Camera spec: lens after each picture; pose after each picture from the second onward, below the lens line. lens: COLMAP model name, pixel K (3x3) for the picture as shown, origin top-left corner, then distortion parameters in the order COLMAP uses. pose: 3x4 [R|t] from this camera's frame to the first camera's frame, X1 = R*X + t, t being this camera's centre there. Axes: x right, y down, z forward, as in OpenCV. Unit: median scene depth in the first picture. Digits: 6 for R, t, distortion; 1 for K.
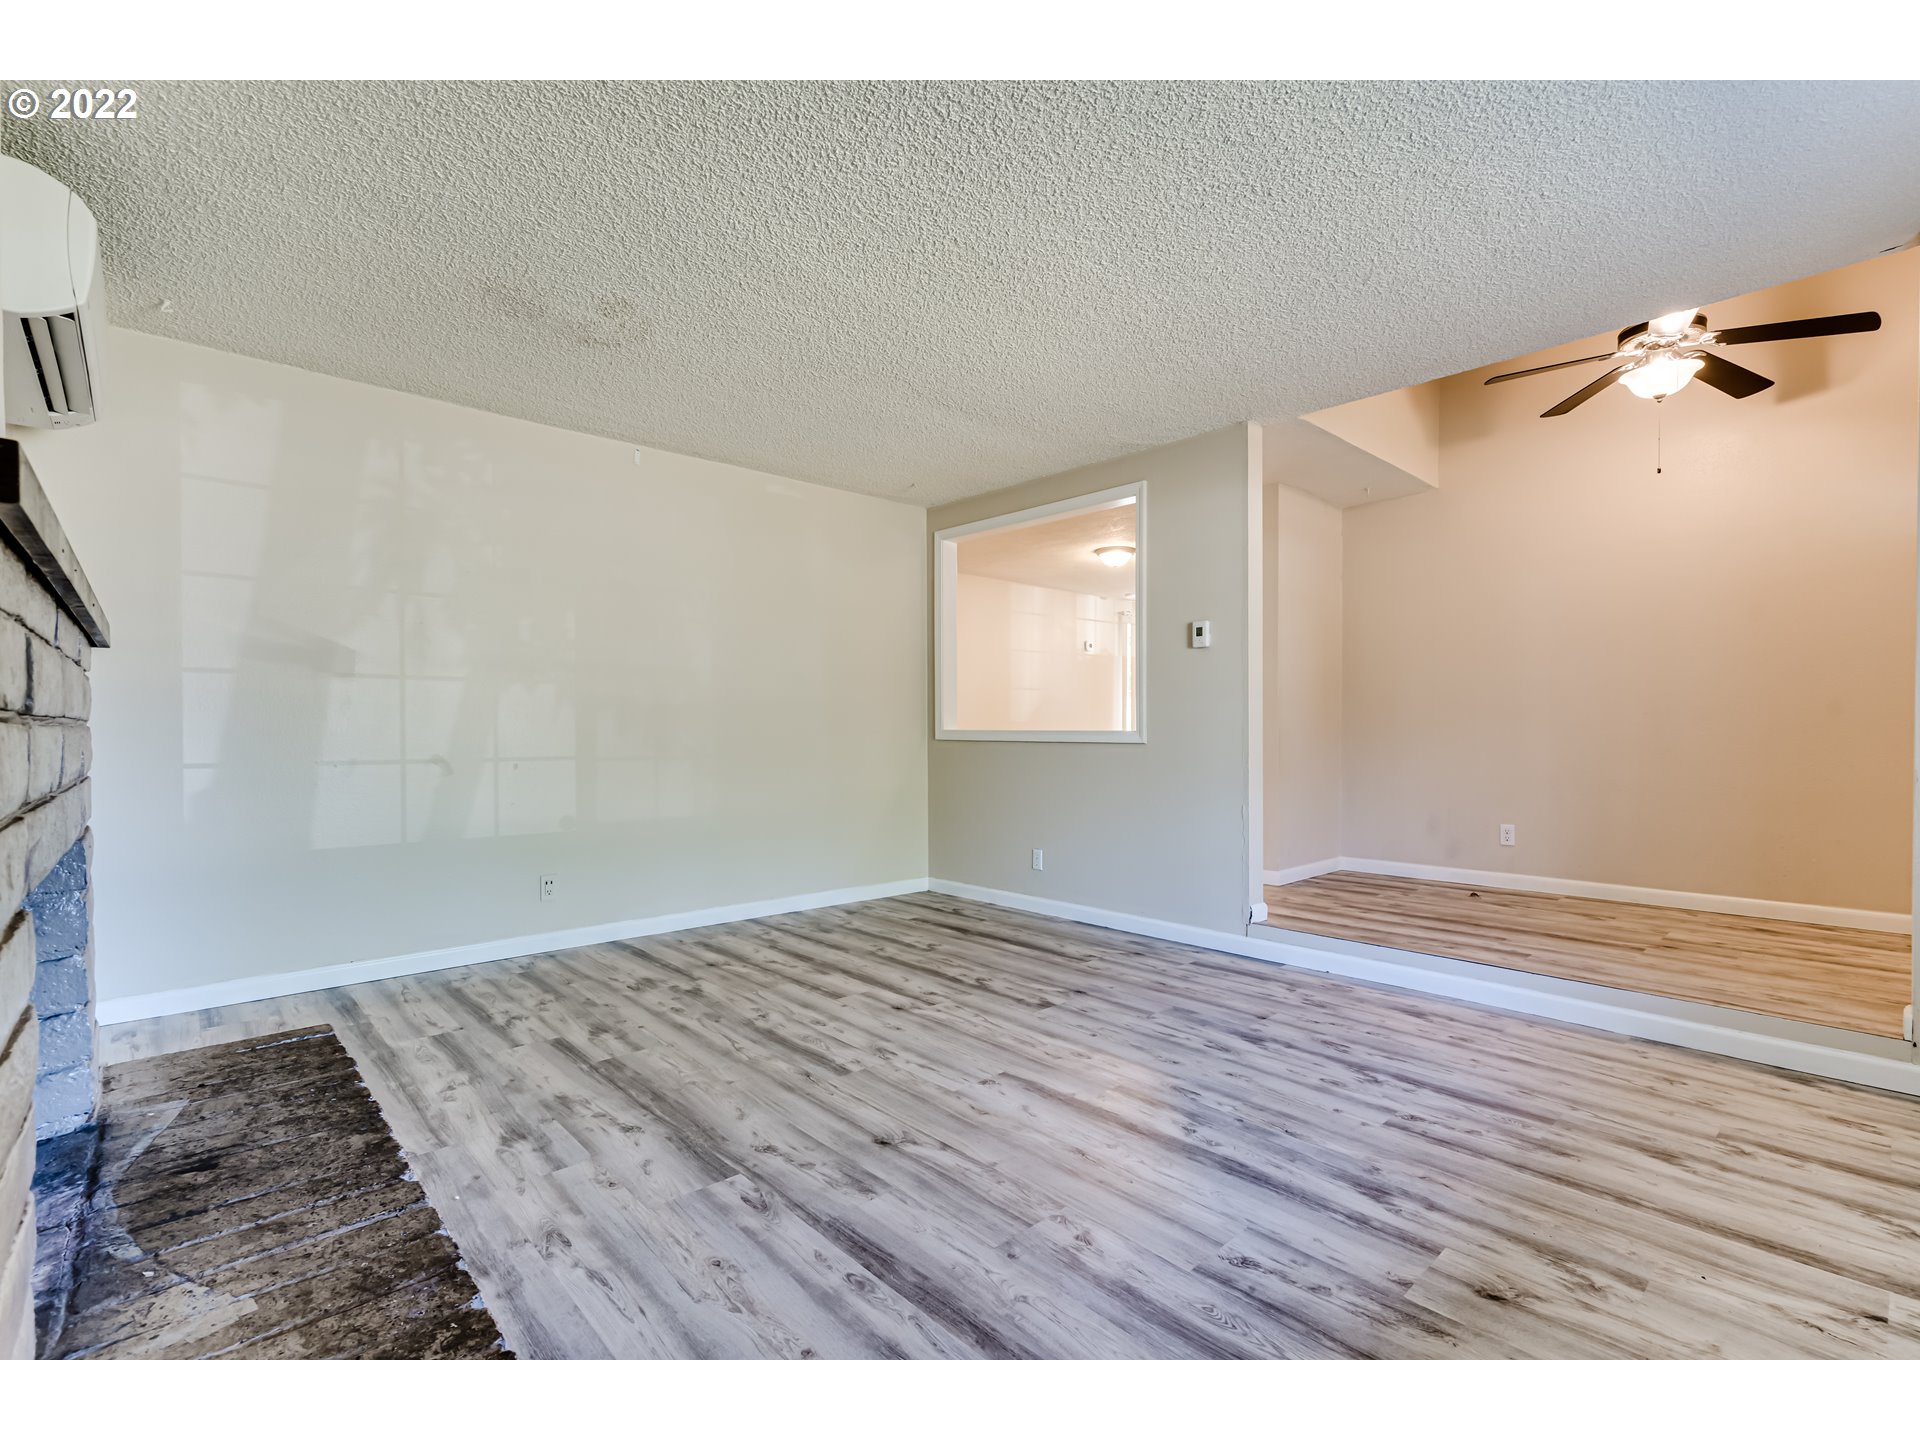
lens RADIAL K [[875.8, 0, 963.5], [0, 875.8, 730.7], [0, 0, 1]] dist [-0.001999, 0.000483]
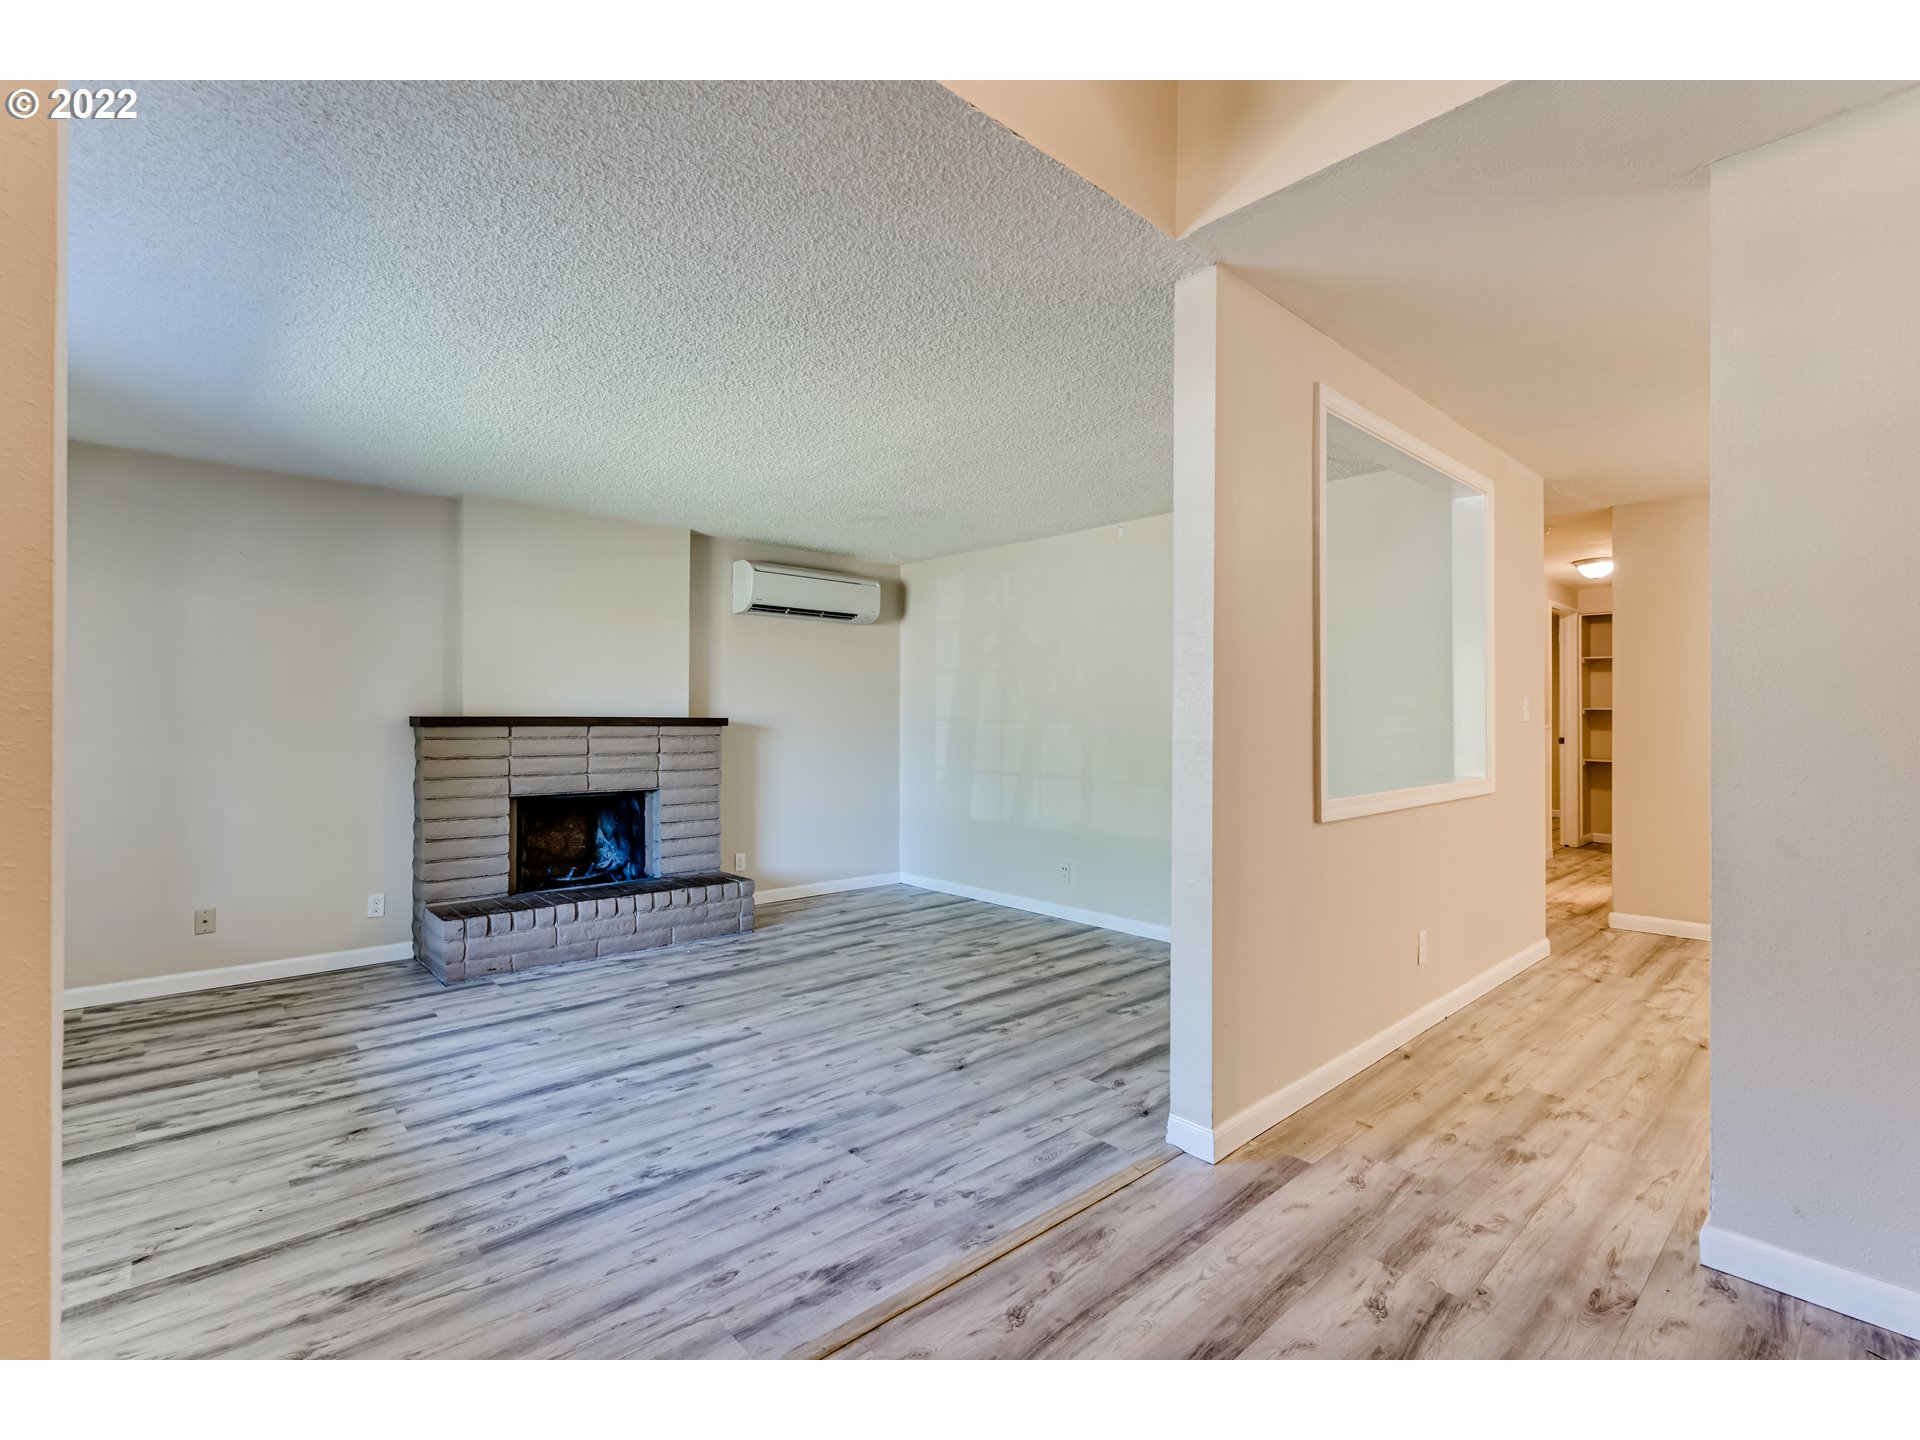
lens RADIAL K [[875.8, 0, 963.5], [0, 875.8, 730.7], [0, 0, 1]] dist [-0.001999, 0.000483]
pose [[-0.006424, 0.015141, -0.999865, 1.338405], [-0.006728, 0.999862, 0.015184, -0.090895], [0.999957, 0.006825, -0.006321, 1.282345]]
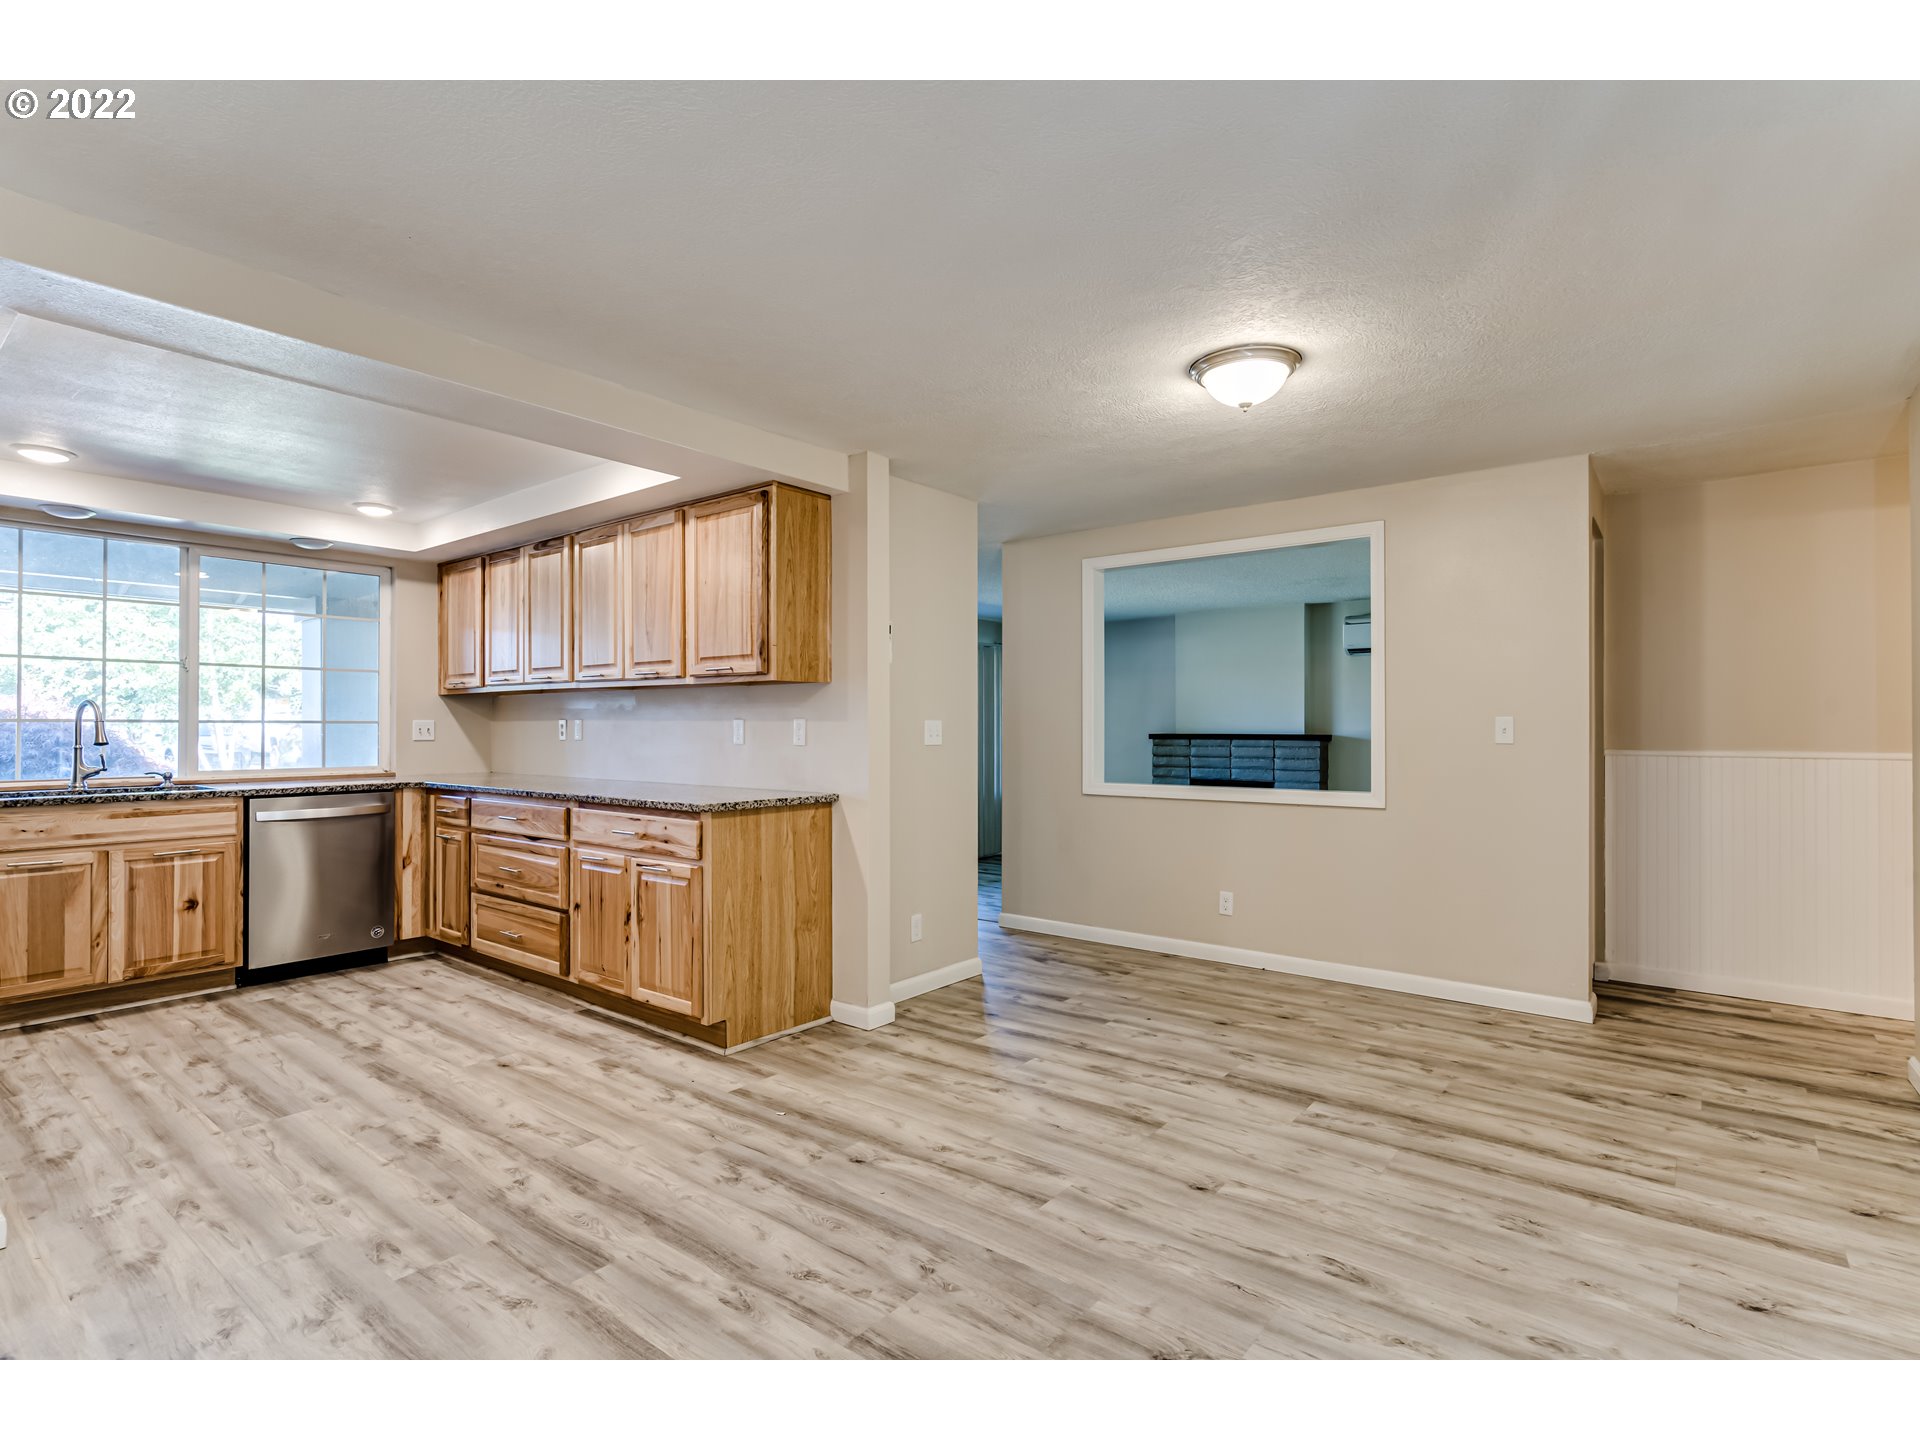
lens RADIAL K [[940.3, 0, 960.0], [0, 940.3, 720.0], [0, 0, 1]] dist [0.000186, 0.000696]
pose [[-0.989200, 0.002014, -0.146561, 0.913324], [0.002728, 0.999985, -0.004671, -0.122102], [0.146549, -0.005020, -0.989191, 3.571552]]
